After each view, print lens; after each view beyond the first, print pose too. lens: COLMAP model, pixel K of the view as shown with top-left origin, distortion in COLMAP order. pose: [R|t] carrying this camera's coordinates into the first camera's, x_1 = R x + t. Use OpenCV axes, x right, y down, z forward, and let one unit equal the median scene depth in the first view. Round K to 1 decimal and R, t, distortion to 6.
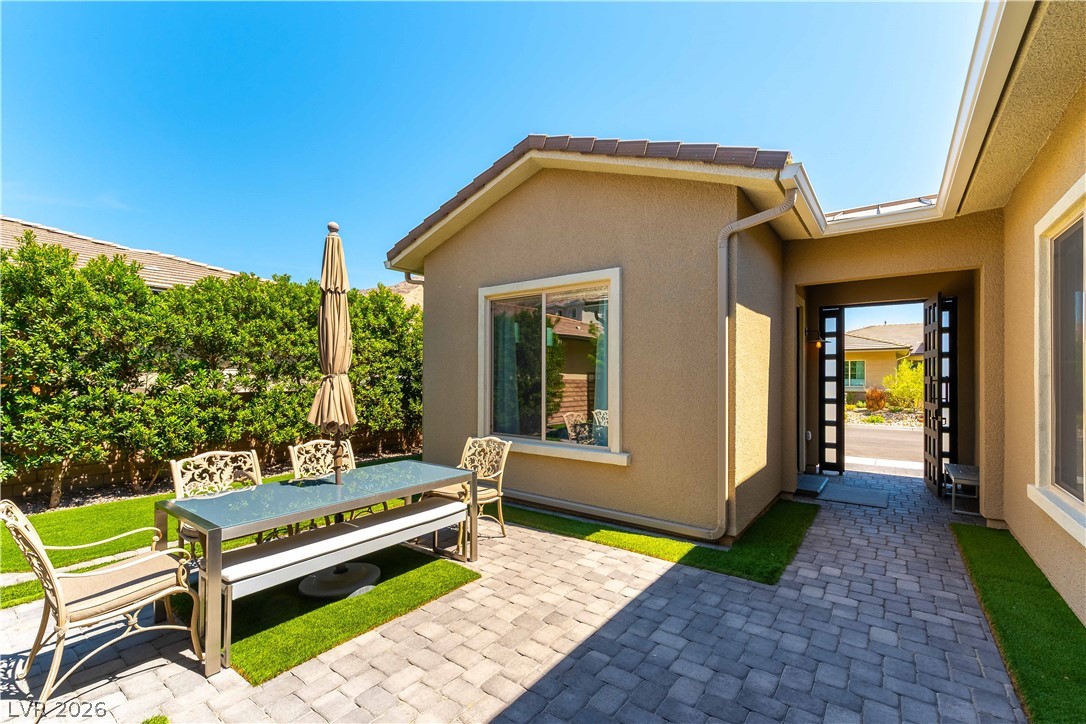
lens RADIAL K [[476.0, 0, 545.9], [0, 476.0, 366.7], [0, 0, 1]] dist [-0.001693, -0.000020]
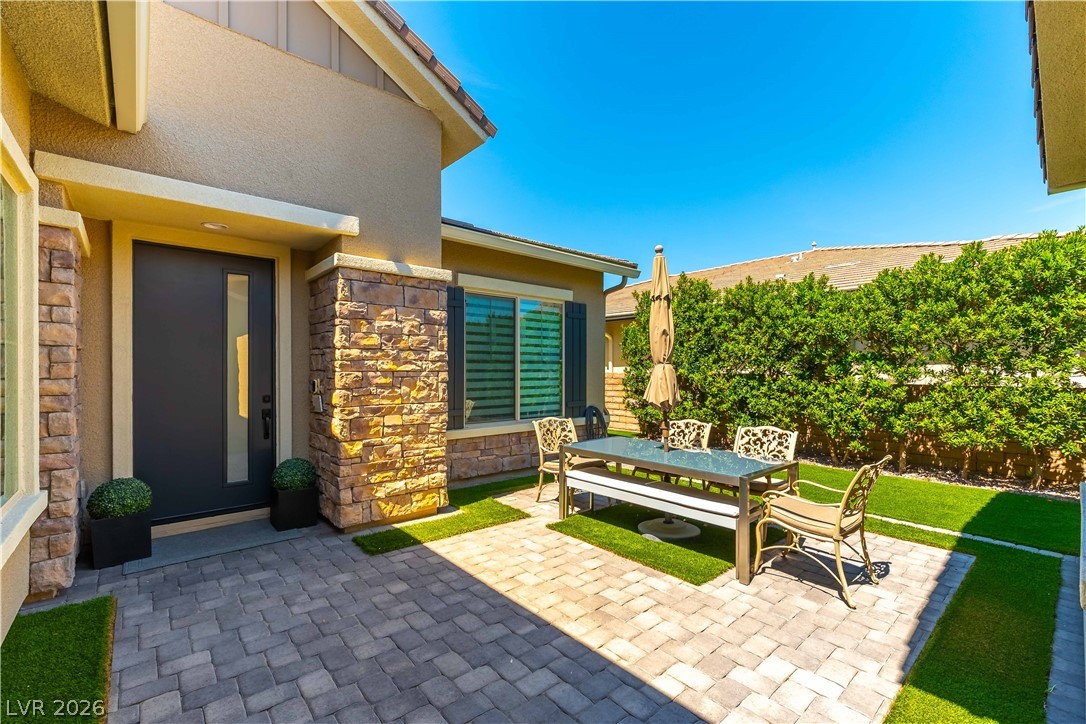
lens RADIAL K [[476.0, 0, 545.9], [0, 476.0, 366.7], [0, 0, 1]] dist [-0.001693, -0.000020]
pose [[-0.229173, -0.008805, -0.973346, 0.863437], [0.019060, 0.999727, -0.013532, 0.034781], [0.973199, -0.021653, -0.228942, 0.991565]]
